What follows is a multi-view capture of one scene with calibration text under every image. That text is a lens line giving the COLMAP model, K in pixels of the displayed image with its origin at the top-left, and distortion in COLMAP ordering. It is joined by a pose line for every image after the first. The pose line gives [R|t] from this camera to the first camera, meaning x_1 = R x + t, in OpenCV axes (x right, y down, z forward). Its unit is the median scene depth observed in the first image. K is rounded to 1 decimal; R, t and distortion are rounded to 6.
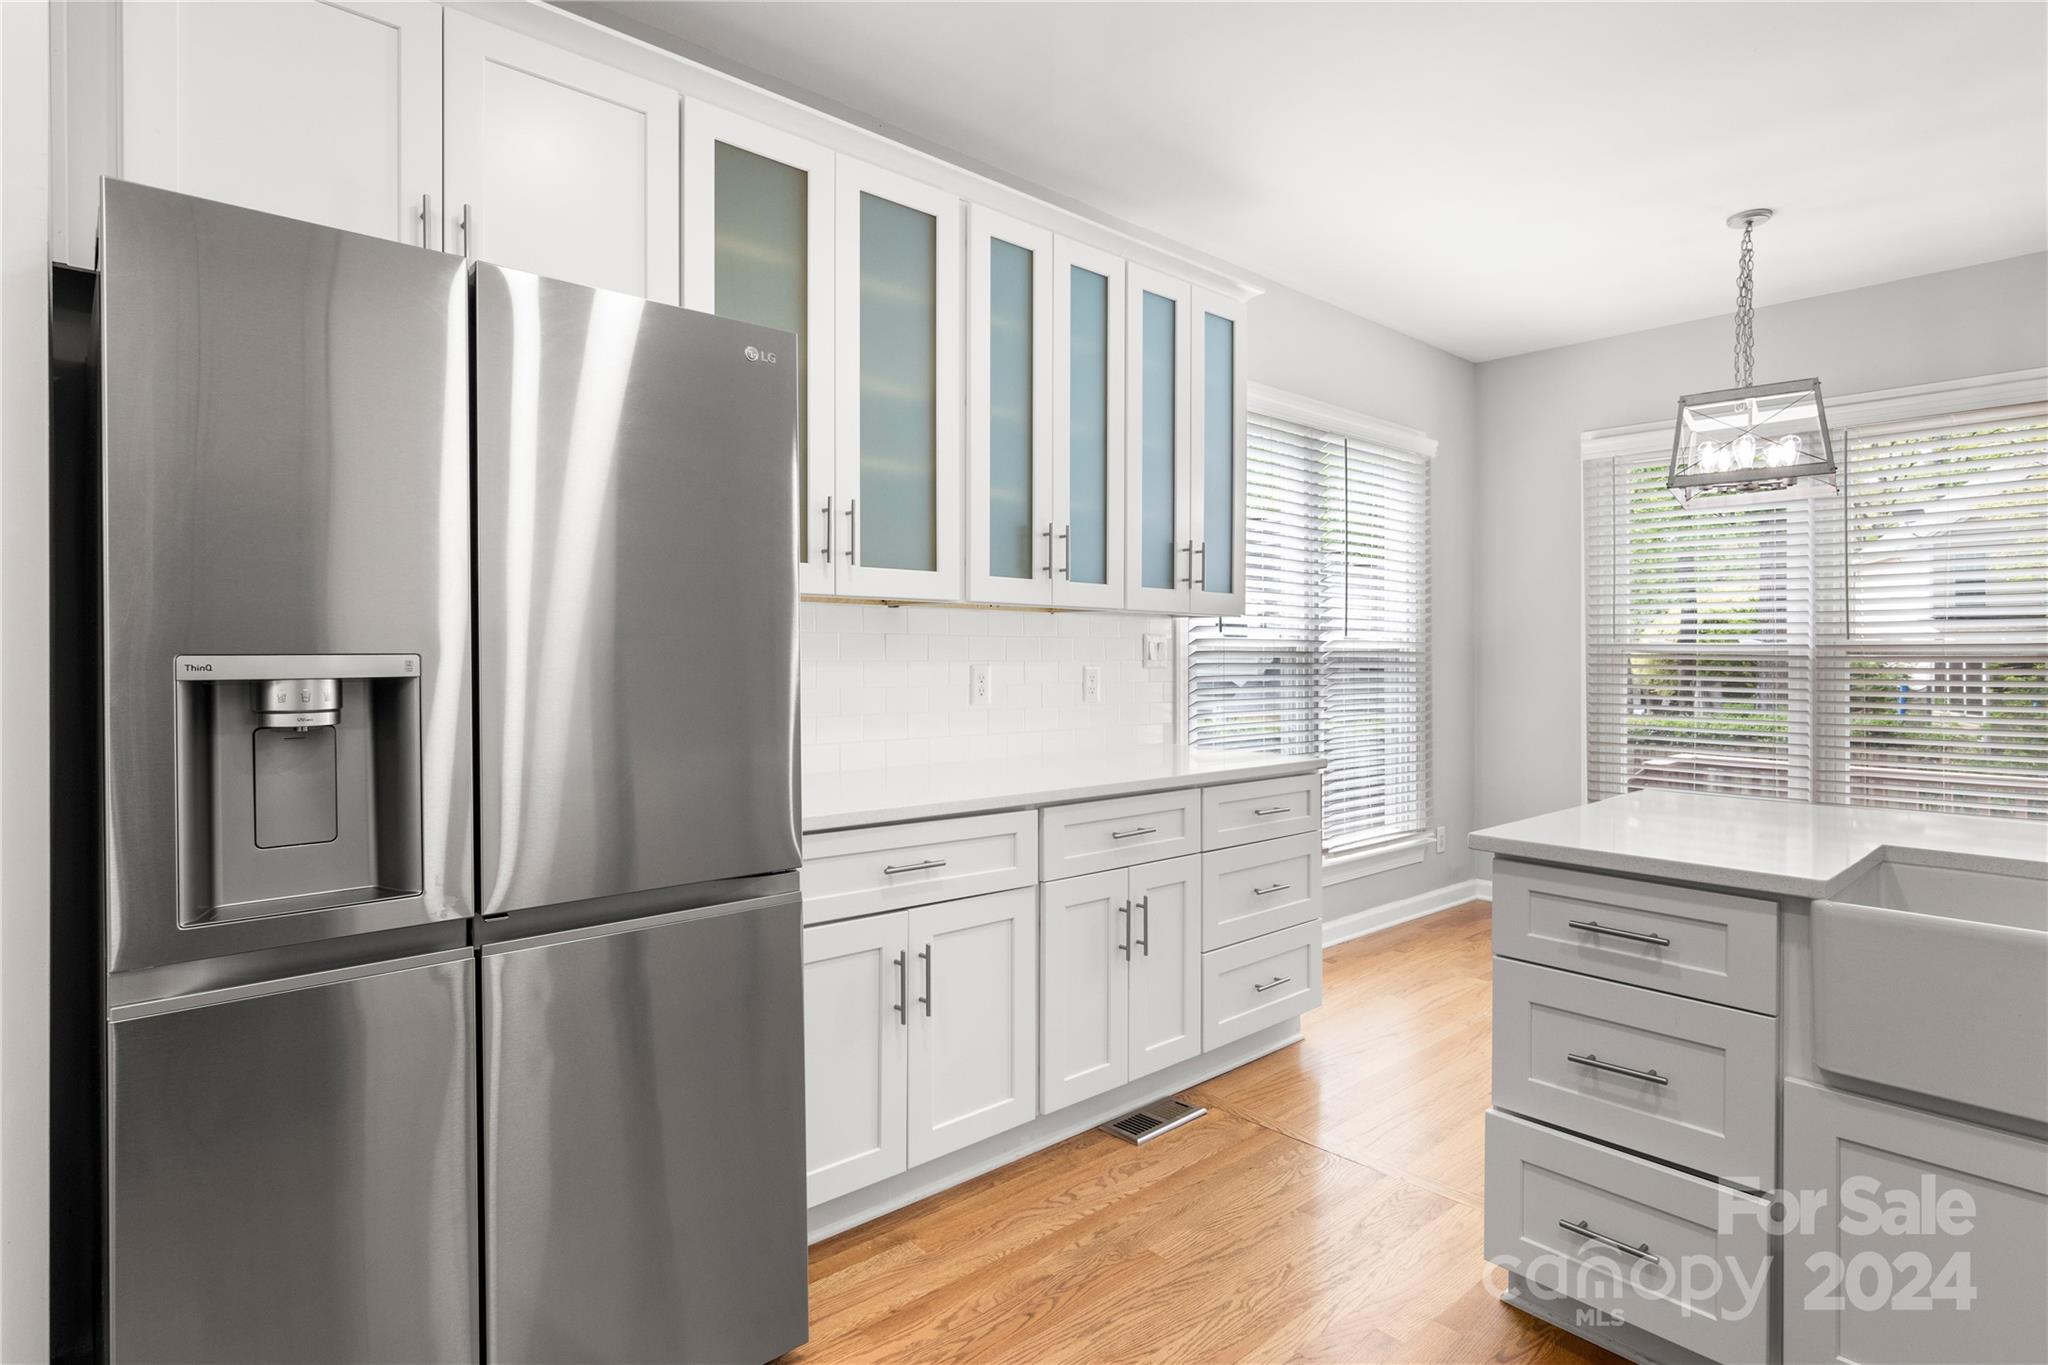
lens RADIAL K [[1063.8, 0, 1018.2], [0, 1063.8, 663.4], [0, 0, 1]] dist [0.002537, 0.000461]
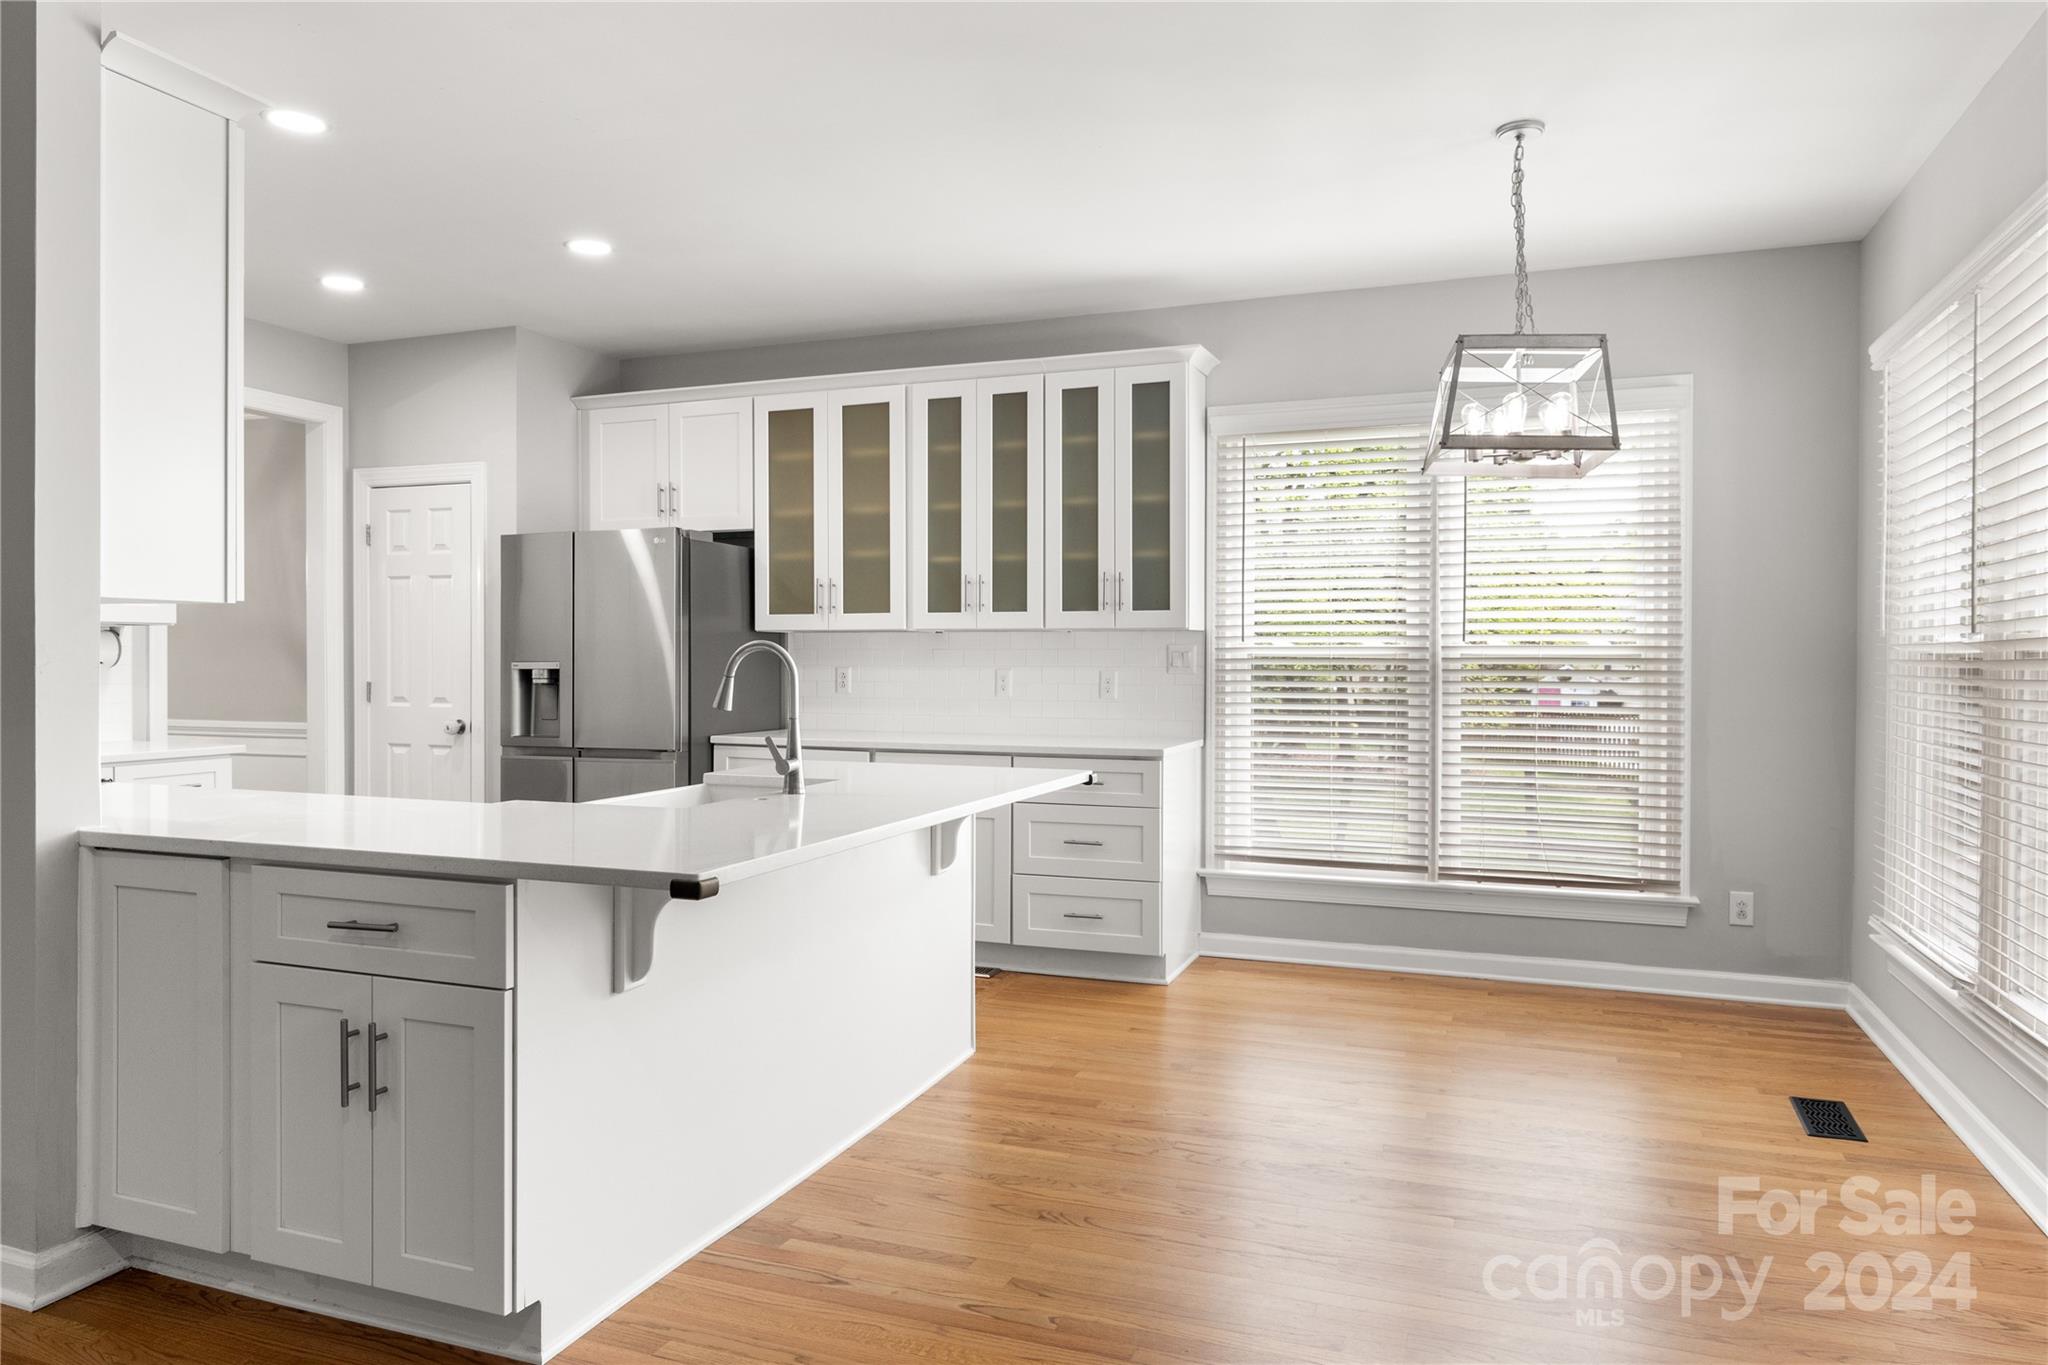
lens RADIAL K [[1283.9, 0, 957.7], [0, 1283.9, 668.7], [0, 0, 1]] dist [0.002789, 0.000430]
pose [[0.424948, -0.001030, -0.905217, 1.736543], [-0.008474, 0.999951, -0.005115, 0.011156], [0.905178, 0.009844, 0.424918, 0.229601]]
